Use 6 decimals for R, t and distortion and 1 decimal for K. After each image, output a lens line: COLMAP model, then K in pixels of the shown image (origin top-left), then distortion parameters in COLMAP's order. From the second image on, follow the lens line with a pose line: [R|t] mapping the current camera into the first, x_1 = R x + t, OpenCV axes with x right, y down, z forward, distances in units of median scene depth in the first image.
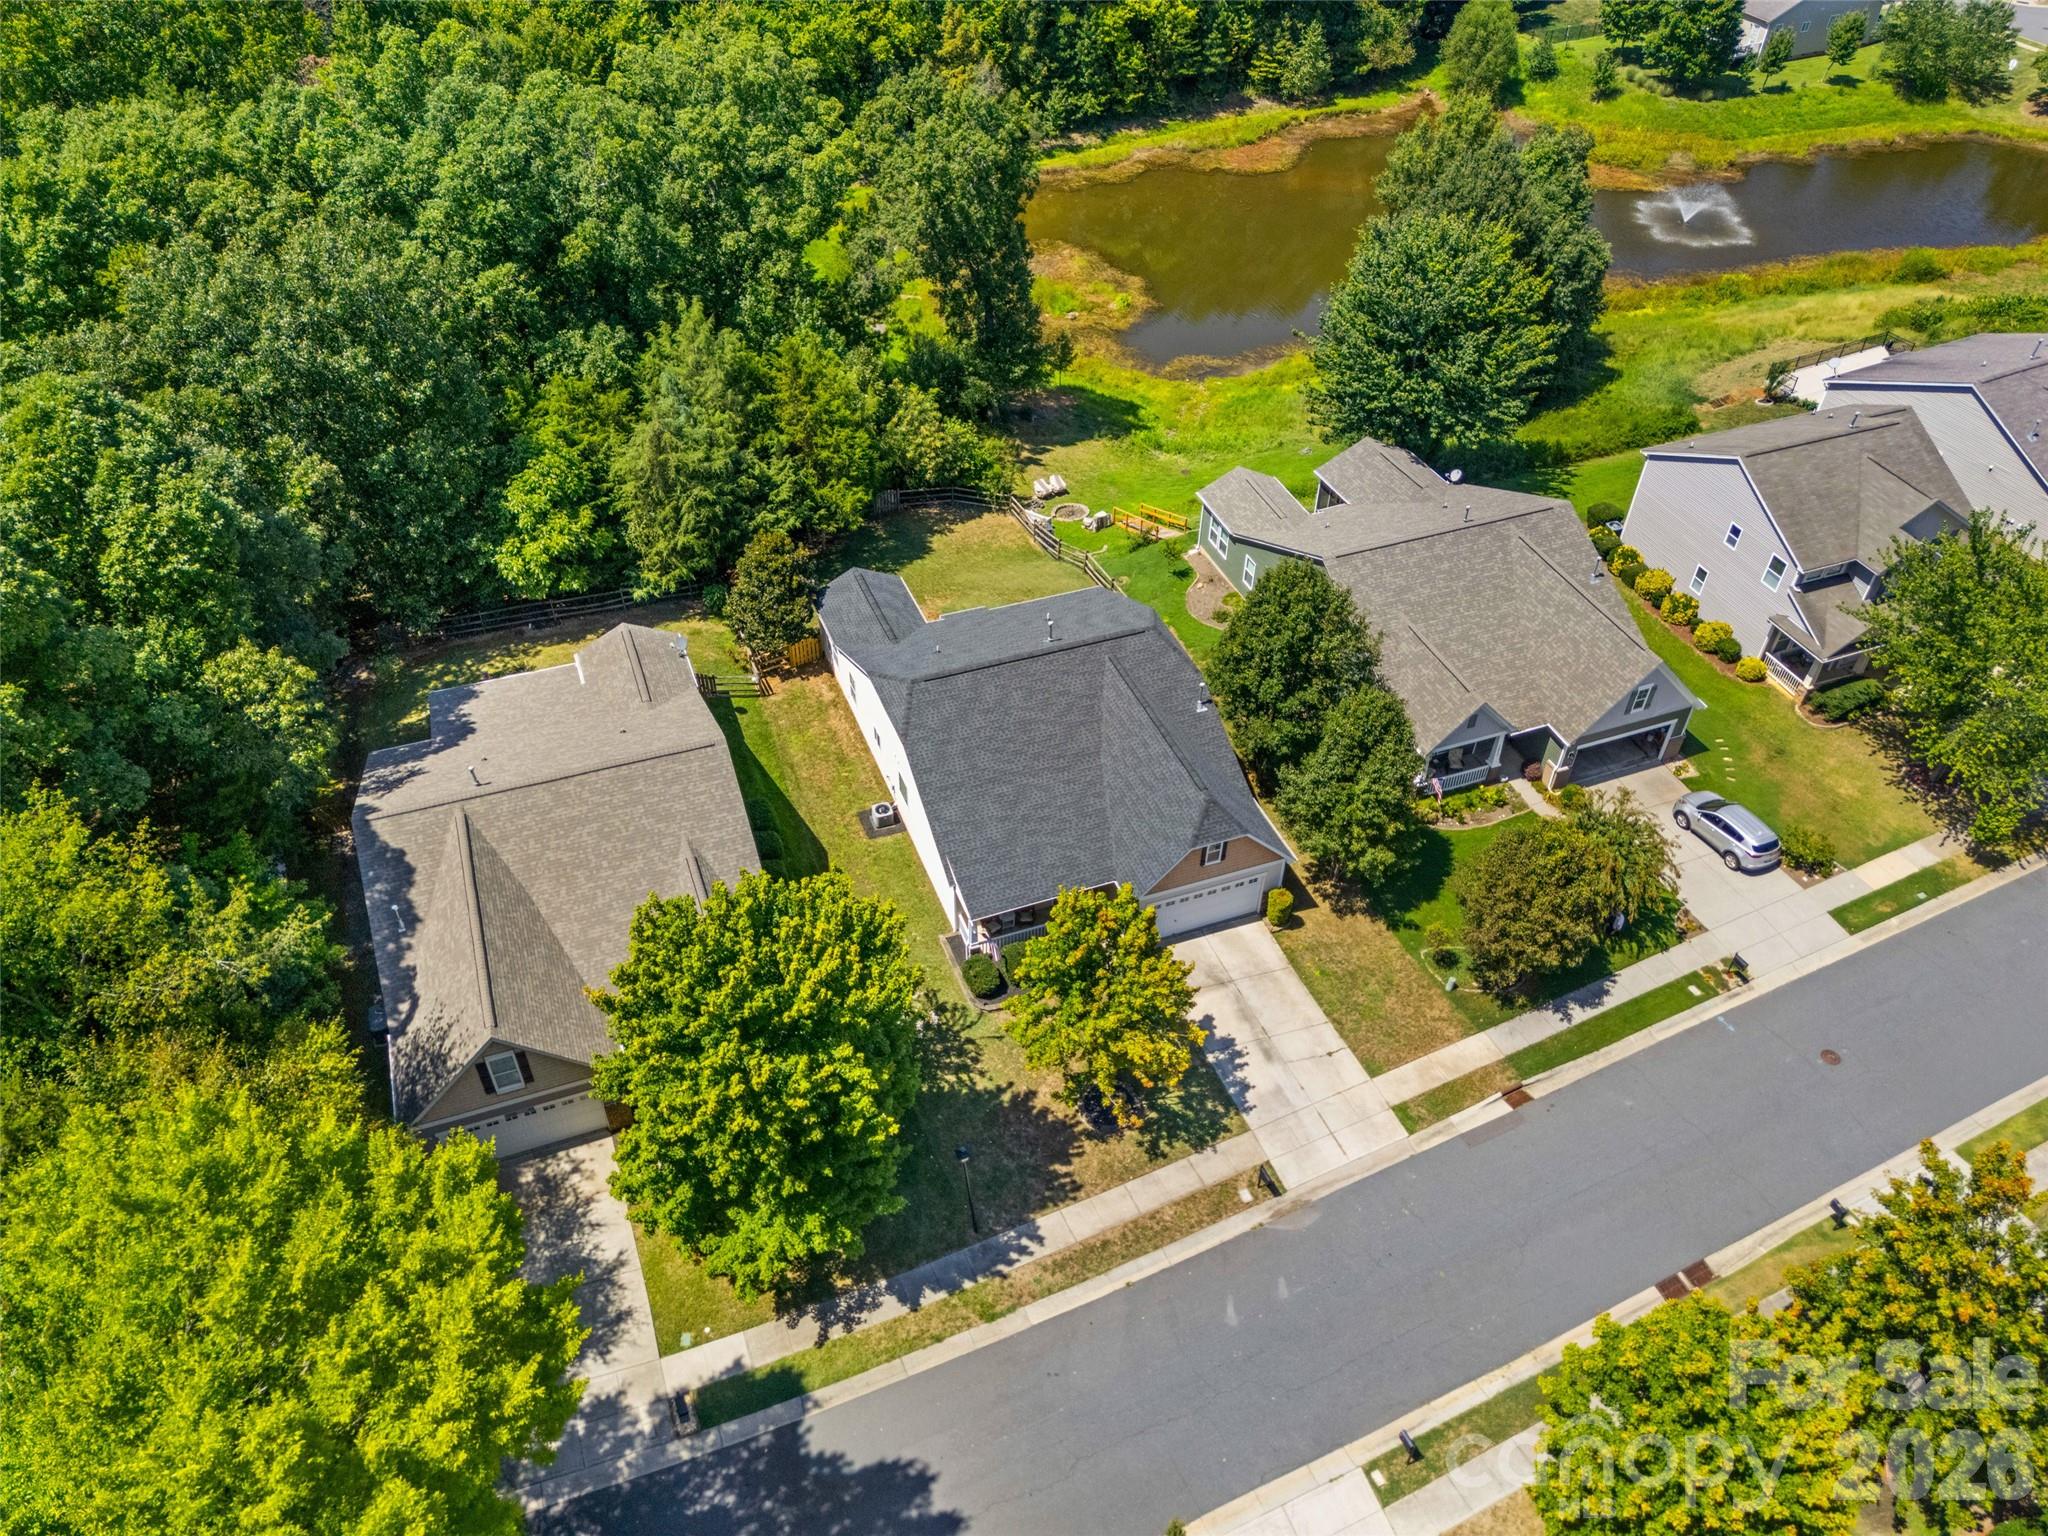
lens RADIAL K [[1450.4, 0, 1024.0], [0, 1450.4, 768.0], [0, 0, 1]] dist [0.030103, -0.003078]
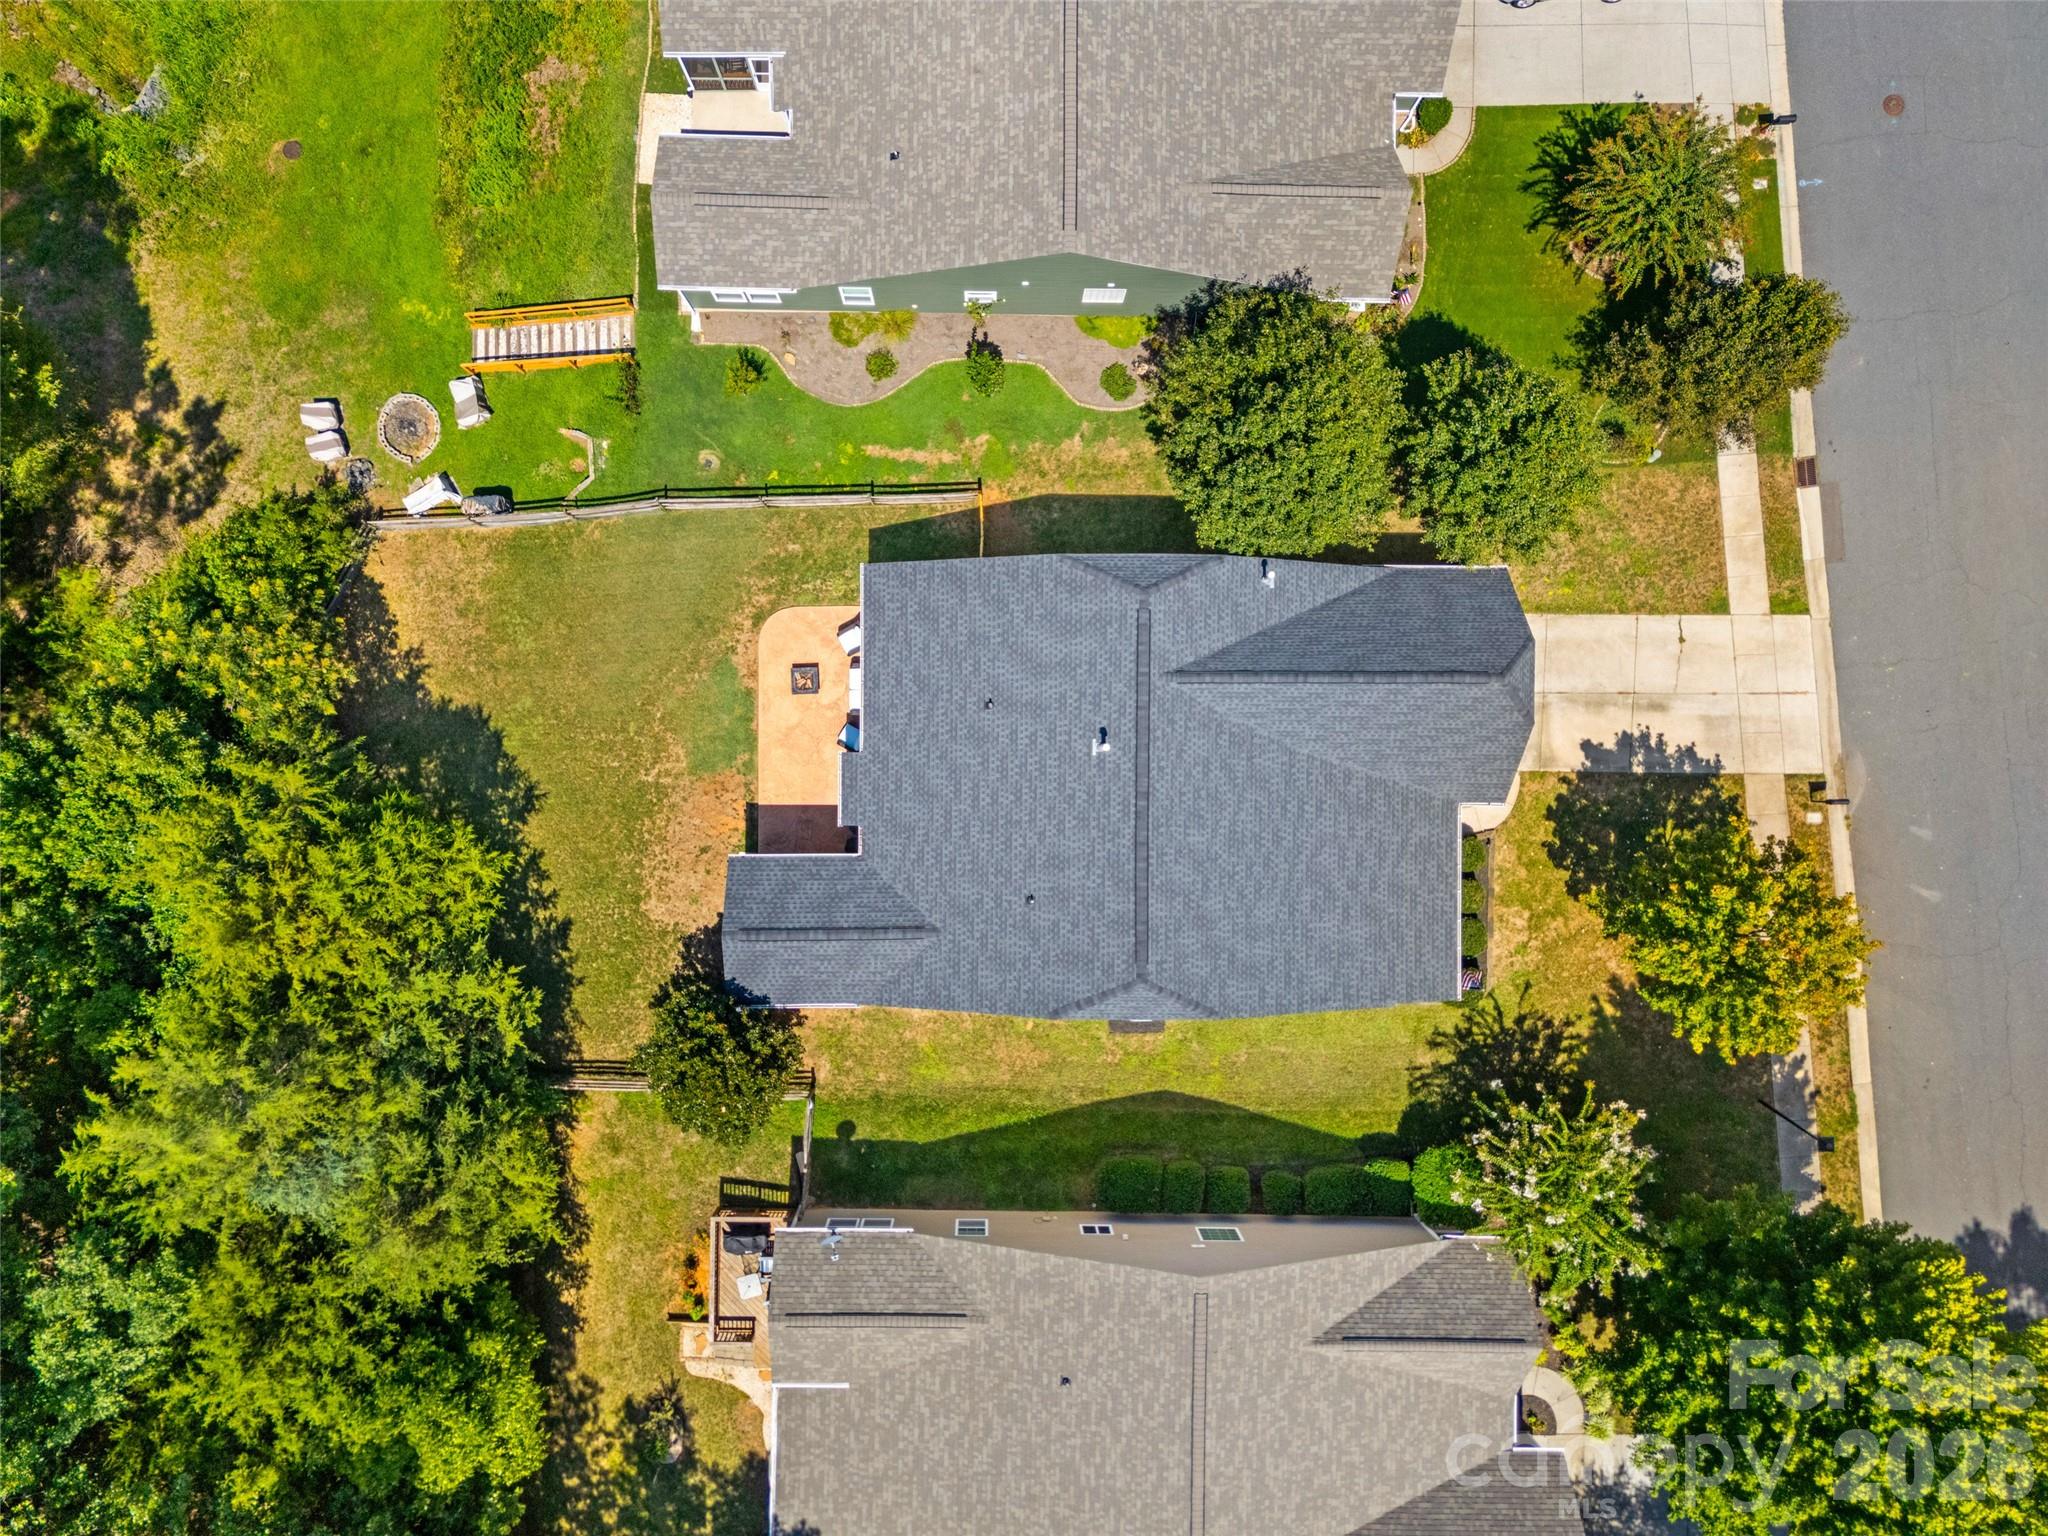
lens RADIAL K [[1450.4, 0, 1024.0], [0, 1450.4, 768.0], [0, 0, 1]] dist [0.030103, -0.003078]
pose [[0.367700, -0.929897, -0.009368, 0.002069], [0.623064, 0.238869, 0.744804, -0.703899], [-0.690353, -0.279702, 0.667218, 0.689358]]
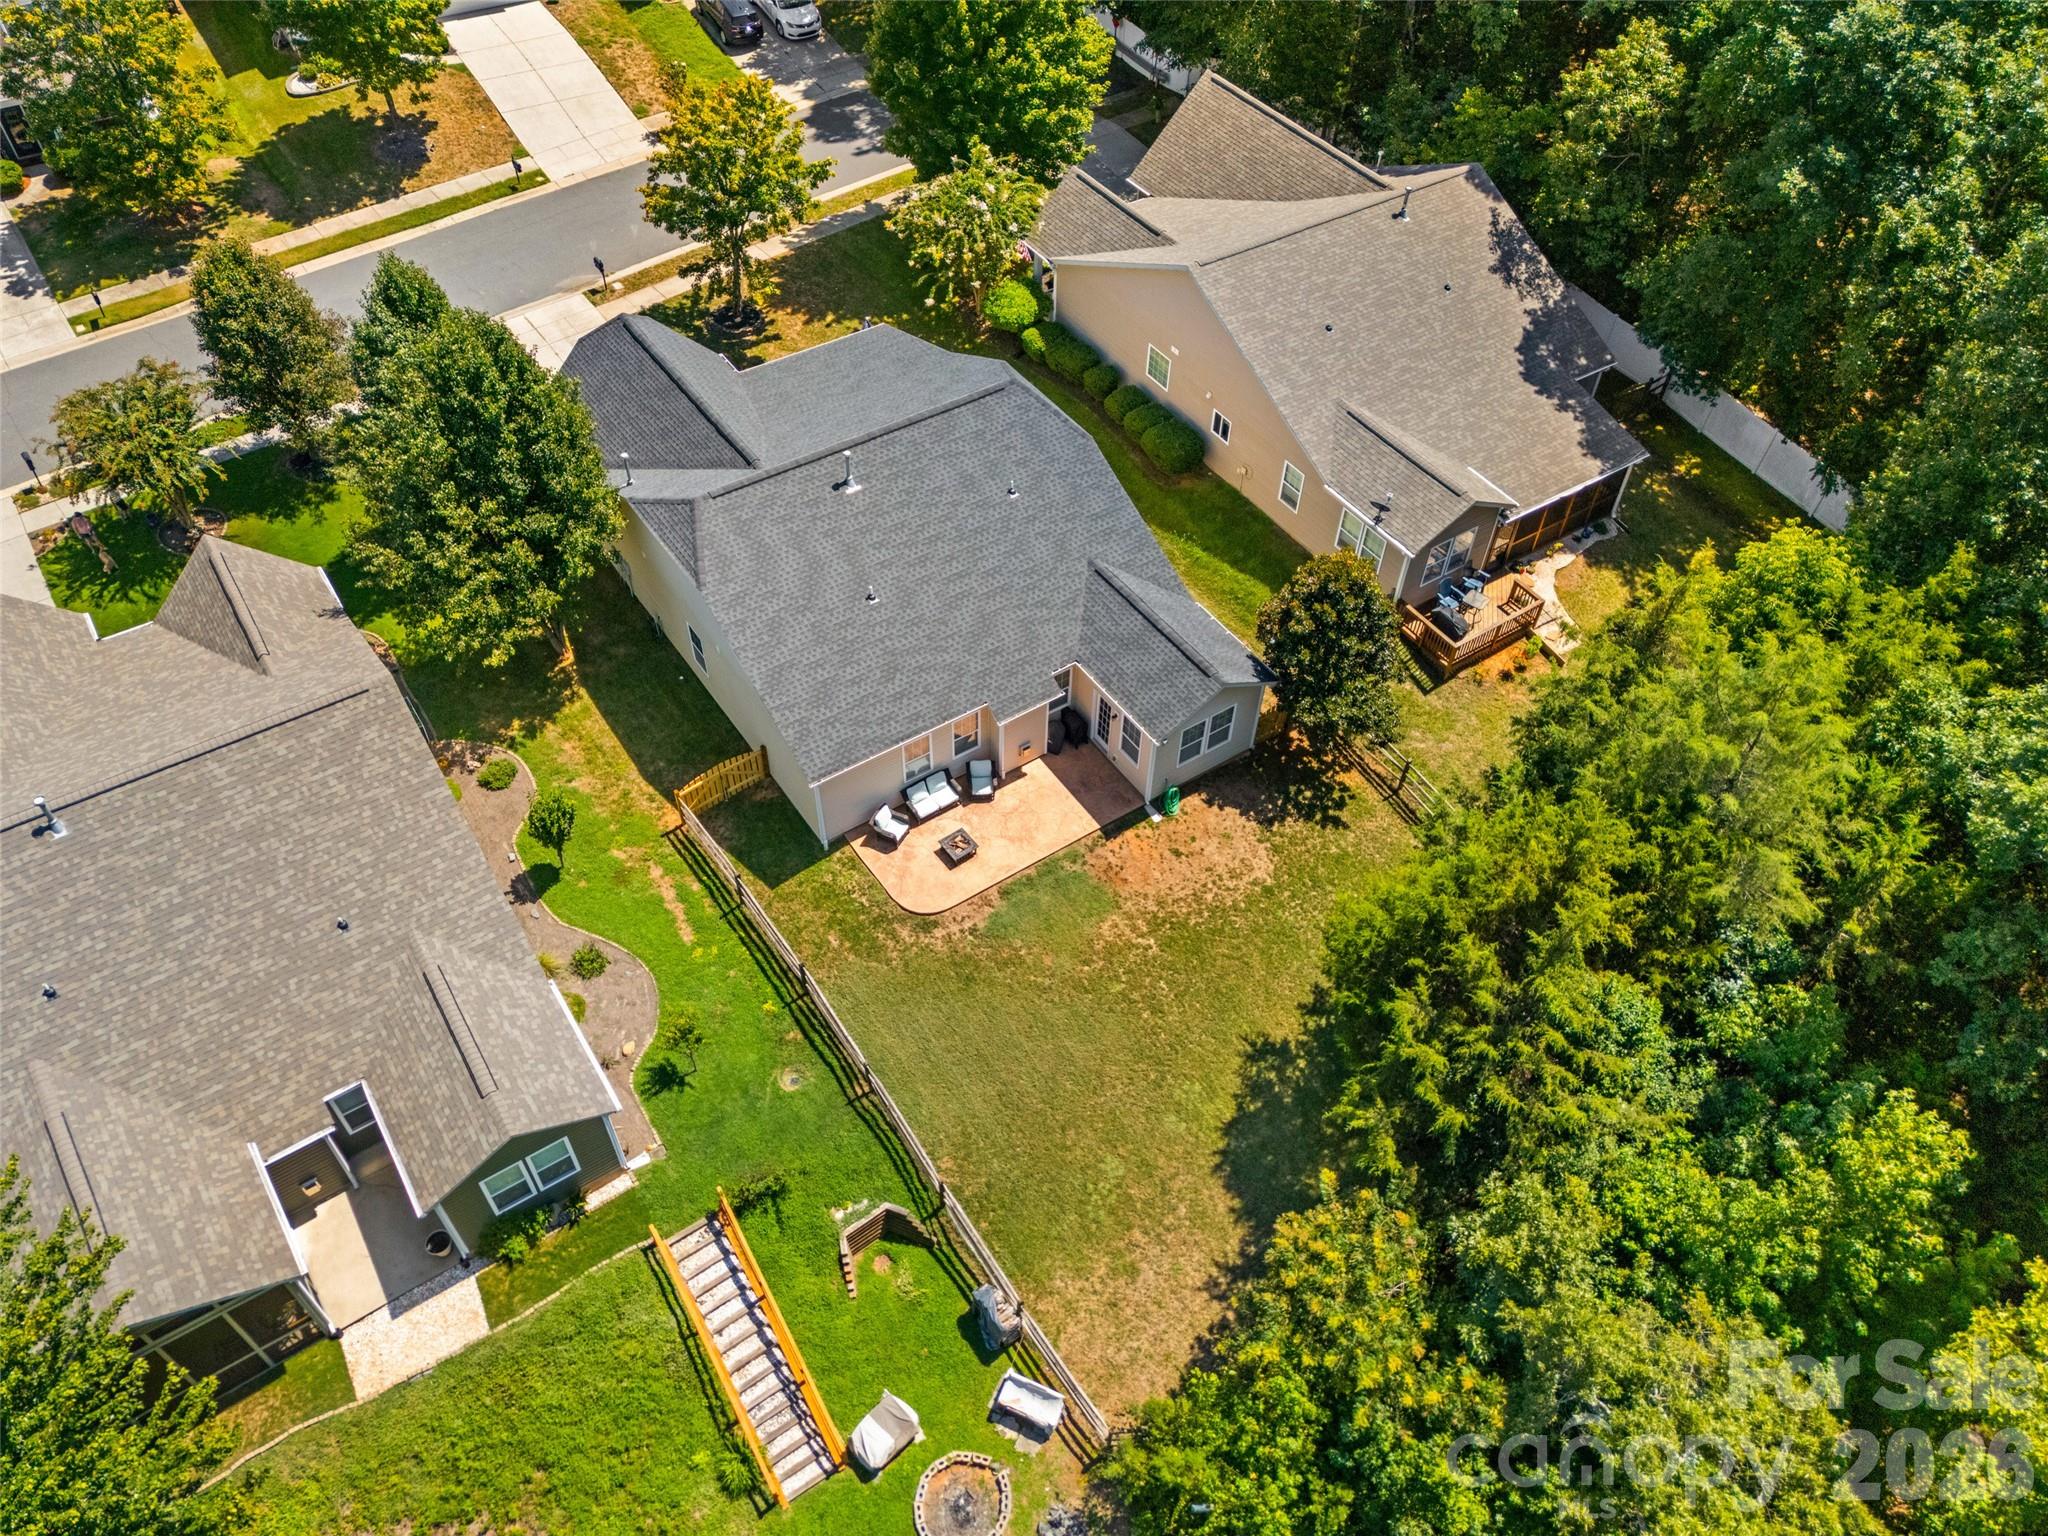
lens RADIAL K [[1450.4, 0, 1024.0], [0, 1450.4, 768.0], [0, 0, 1]] dist [0.030103, -0.003078]
pose [[-0.973692, 0.141841, -0.178340, 0.091675], [-0.185965, -0.042349, 0.981643, -0.915557], [0.131684, 0.988983, 0.067613, 1.283075]]
